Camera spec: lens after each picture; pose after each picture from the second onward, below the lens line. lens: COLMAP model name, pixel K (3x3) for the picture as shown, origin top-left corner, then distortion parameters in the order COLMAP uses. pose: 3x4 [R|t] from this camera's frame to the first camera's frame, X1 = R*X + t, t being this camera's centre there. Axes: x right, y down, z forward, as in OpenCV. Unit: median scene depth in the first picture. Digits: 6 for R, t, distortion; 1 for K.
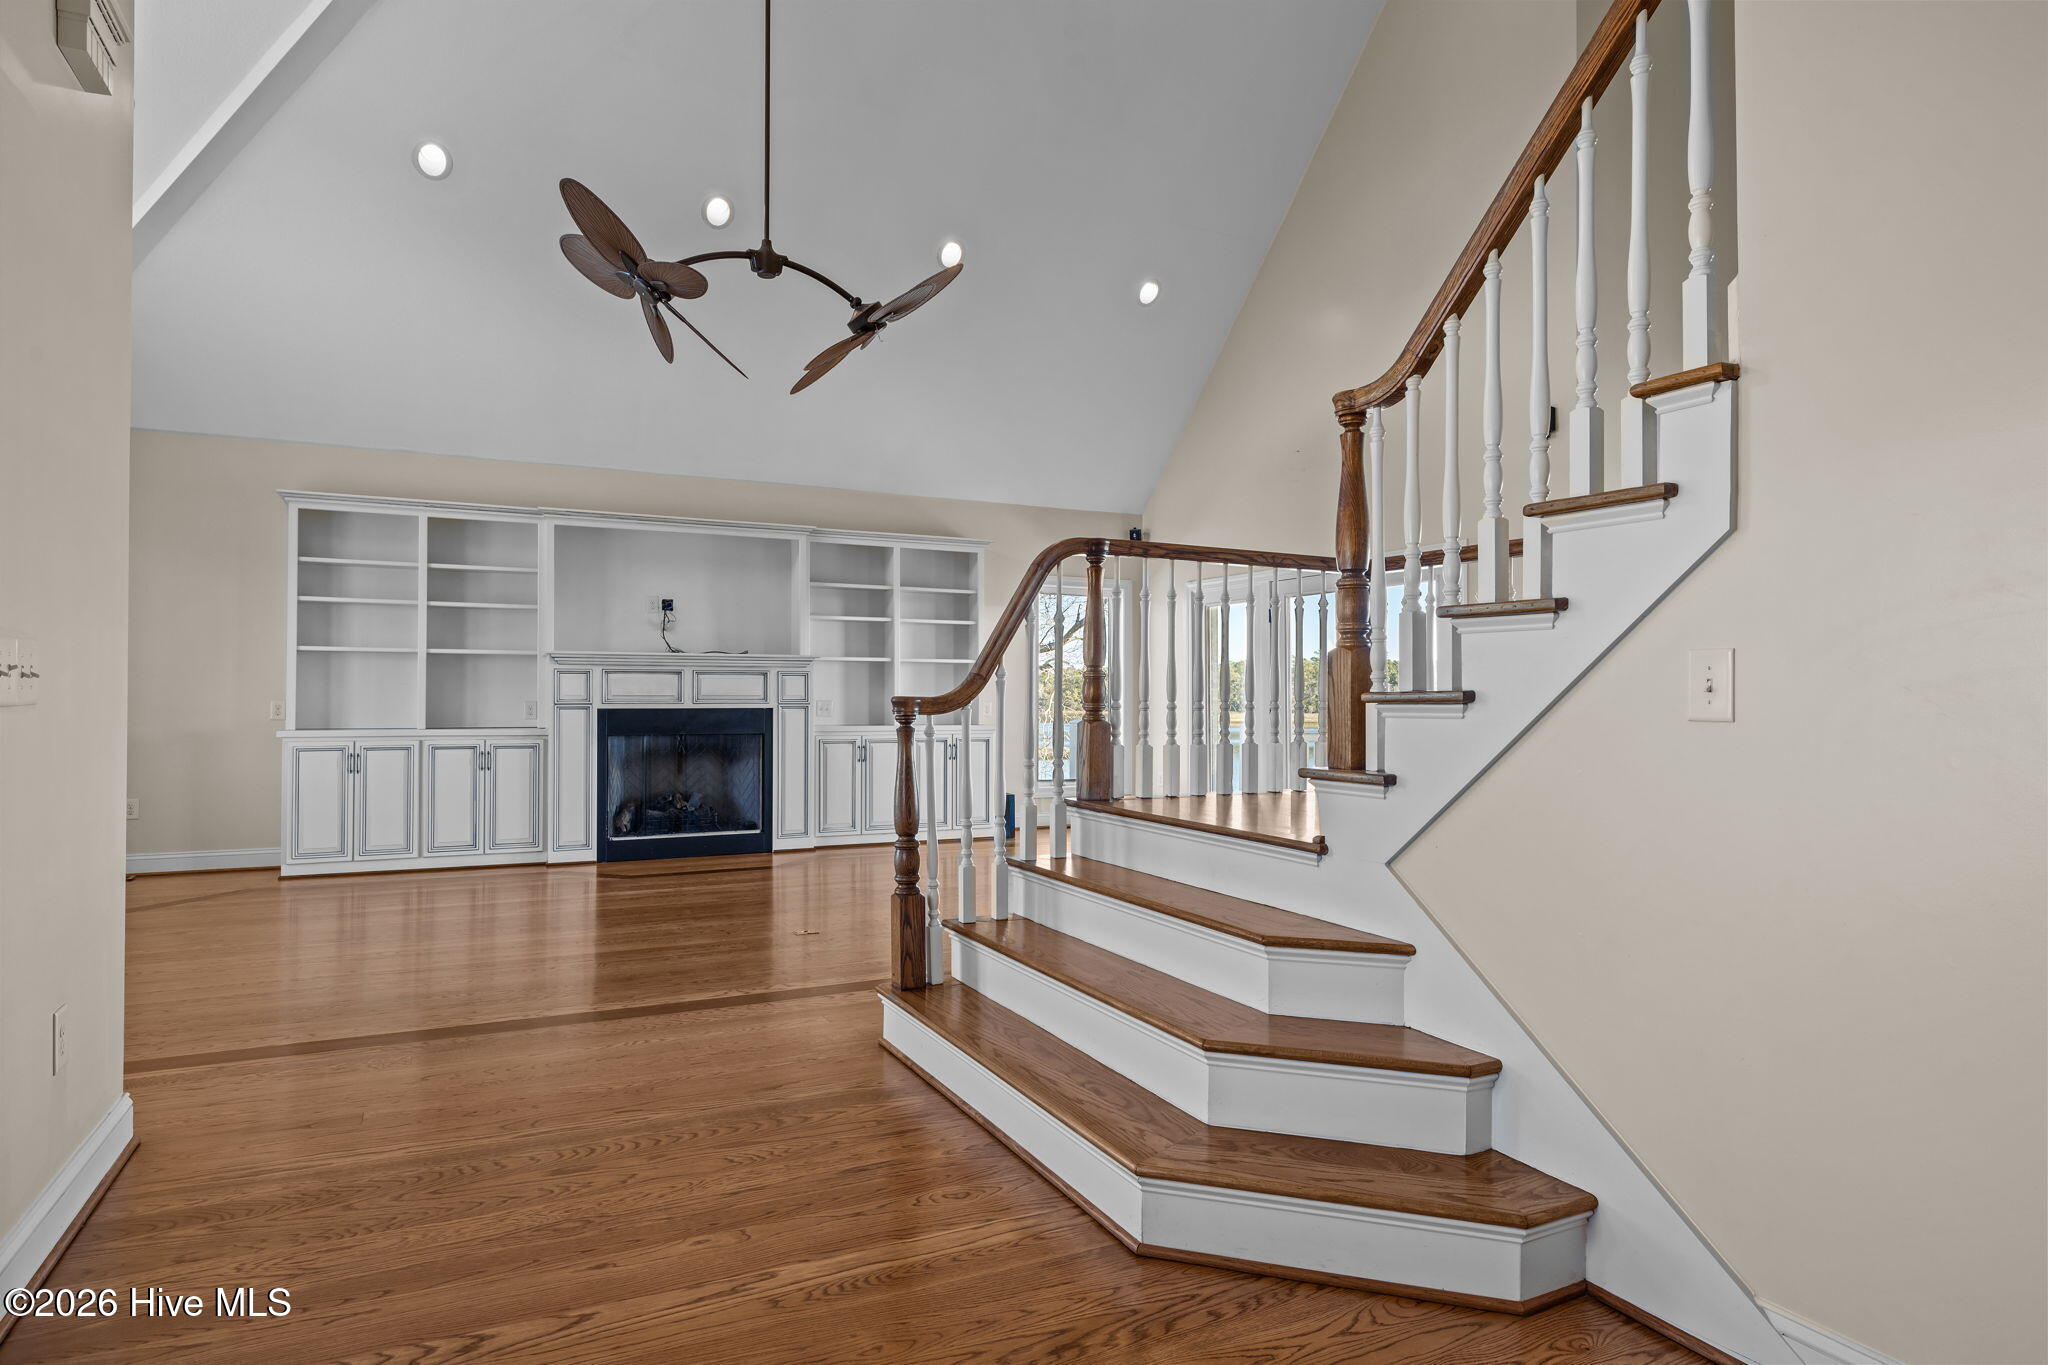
lens RADIAL K [[1169.6, 0, 1027.6], [0, 1169.6, 681.3], [0, 0, 1]] dist [0.011618, 0.000380]
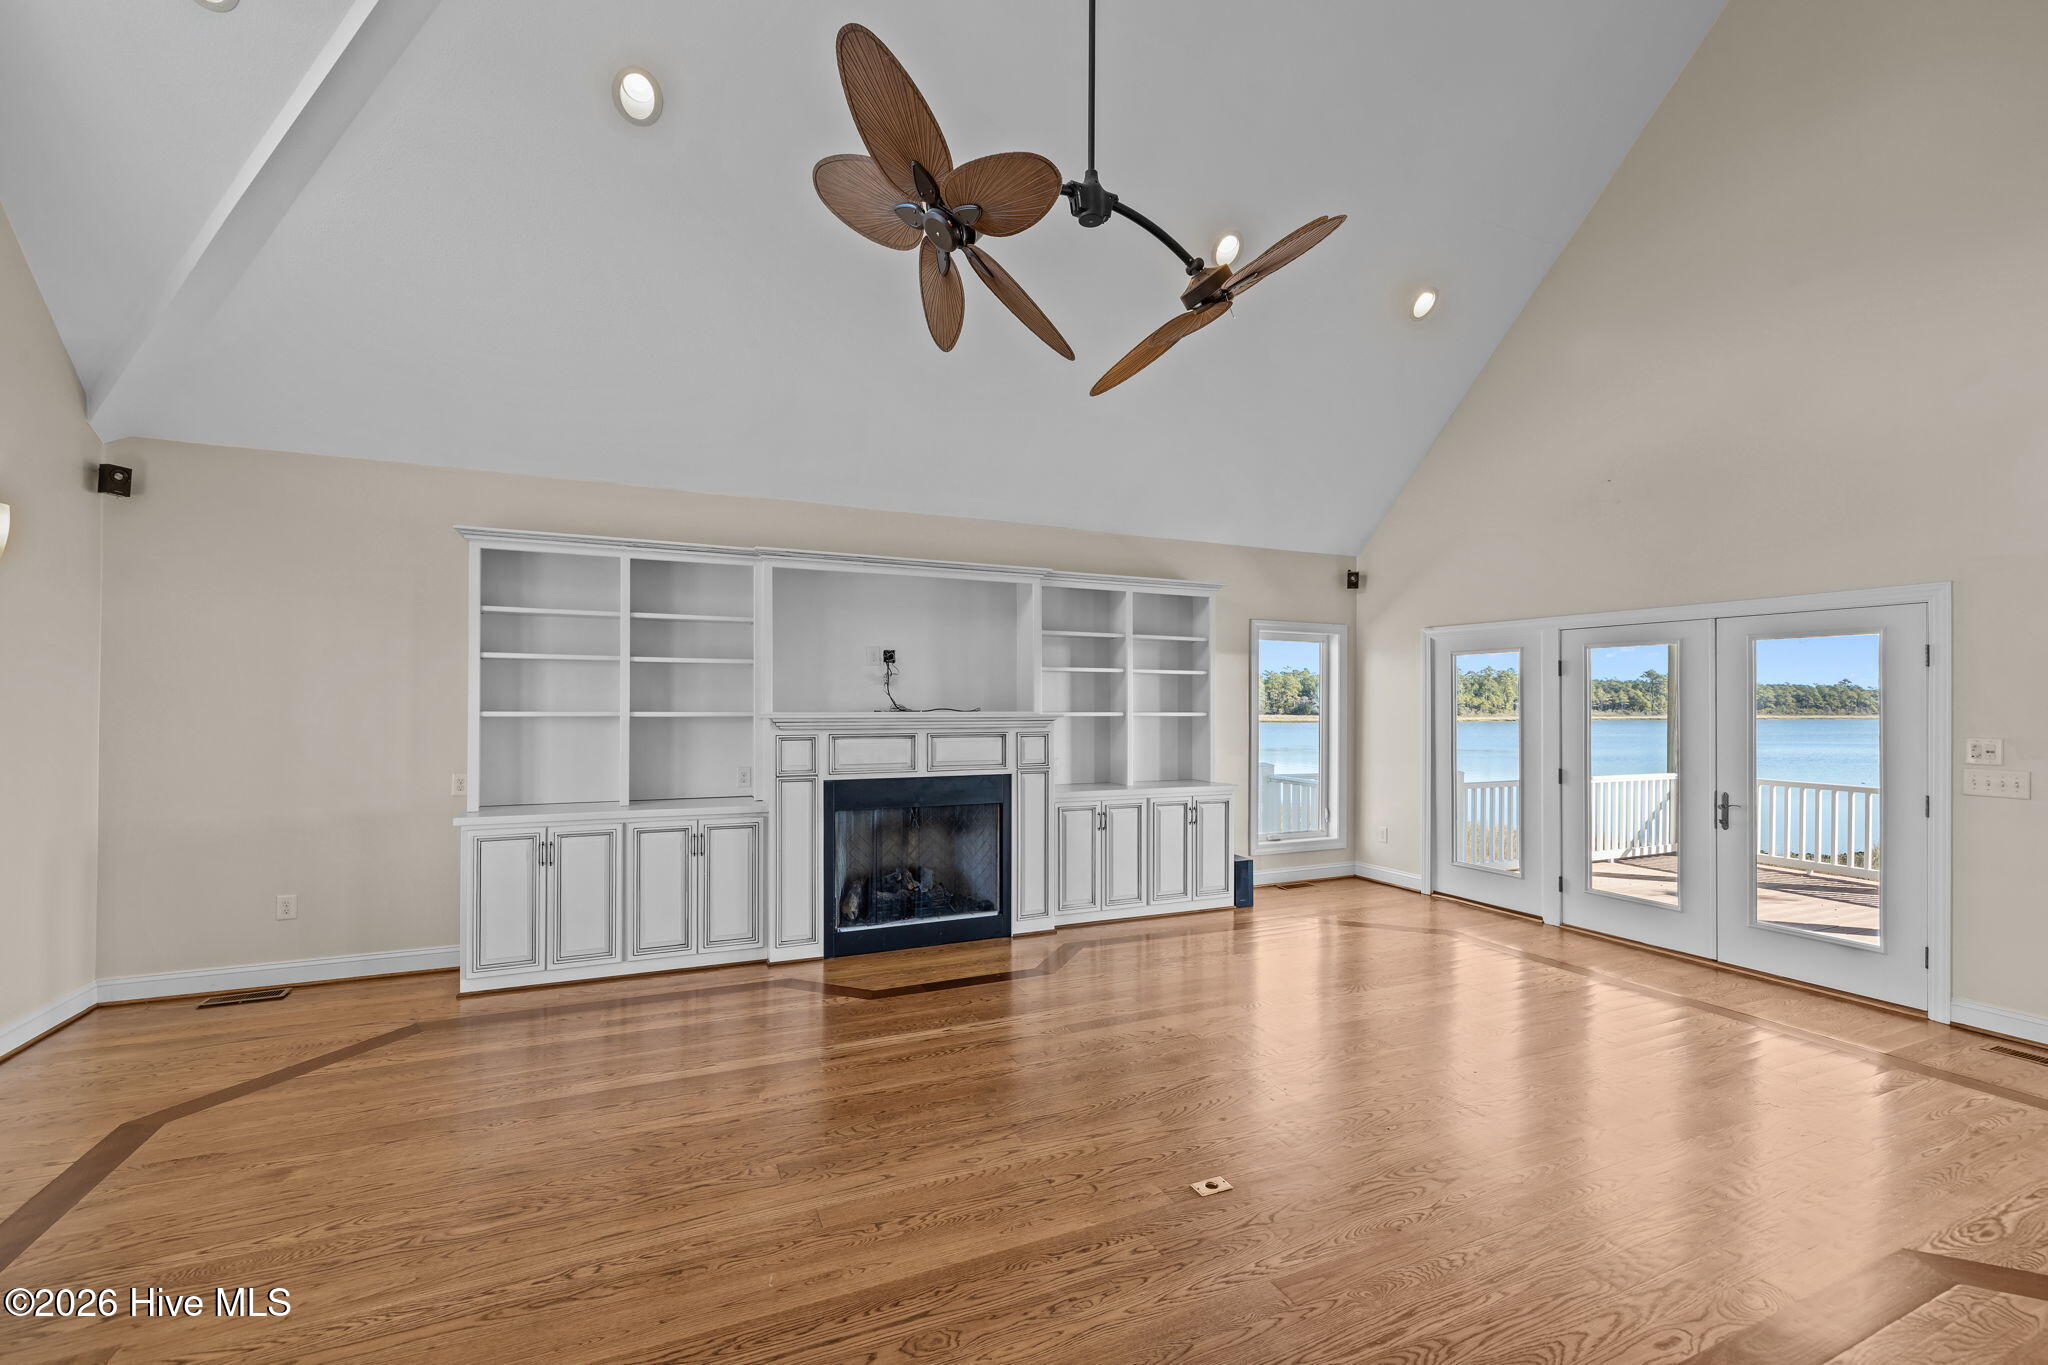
lens RADIAL K [[867.3, 0, 1025.1], [0, 867.3, 700.7], [0, 0, 1]] dist [0.003912, -0.001072]
pose [[0.999333, 0.003849, -0.036328, -0.194926], [-0.003223, 0.999845, 0.017299, -0.046727], [0.036389, -0.017170, 0.999190, 0.366047]]
